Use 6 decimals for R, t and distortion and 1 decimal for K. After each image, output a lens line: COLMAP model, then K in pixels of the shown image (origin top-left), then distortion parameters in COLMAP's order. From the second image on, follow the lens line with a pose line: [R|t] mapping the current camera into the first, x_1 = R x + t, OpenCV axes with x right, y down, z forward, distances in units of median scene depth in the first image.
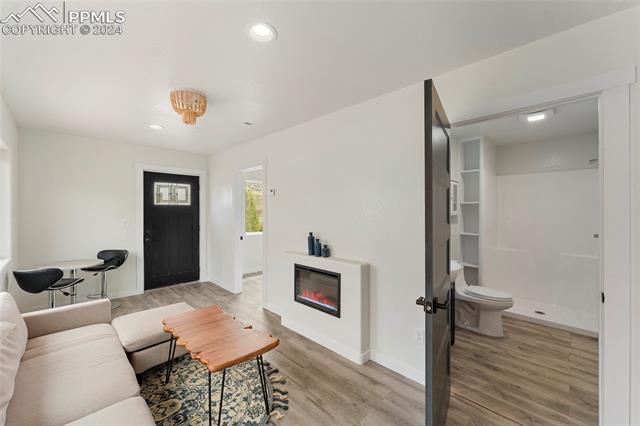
lens RADIAL K [[257.7, 0, 319.7], [0, 257.7, 211.9], [0, 0, 1]] dist [0.000065, -0.000619]
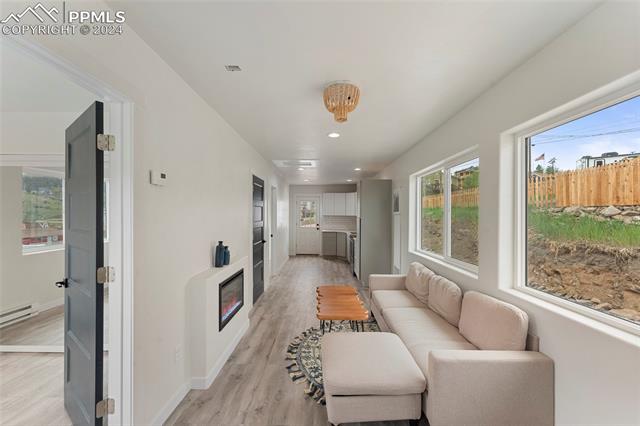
lens RADIAL K [[257.7, 0, 319.2], [0, 257.7, 214.7], [0, 0, 1]] dist [0.000065, -0.000619]
pose [[-0.694227, -0.005910, 0.719732, -0.962066], [-0.003165, 0.999982, 0.005159, -0.017192], [-0.719749, 0.001304, -0.694233, 1.467483]]
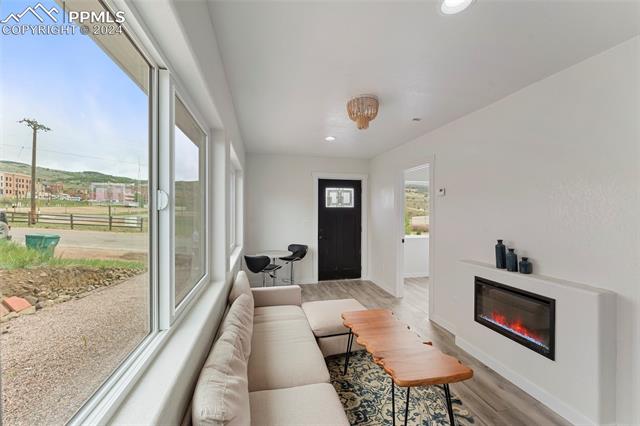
lens RADIAL K [[257.7, 0, 319.0], [0, 257.7, 211.3], [0, 0, 1]] dist [0.000065, -0.000619]
pose [[0.842683, -0.002010, -0.538406, -0.081247], [-0.002856, 0.999962, -0.008202, -0.000903], [0.538402, 0.008450, 0.842645, 0.027303]]
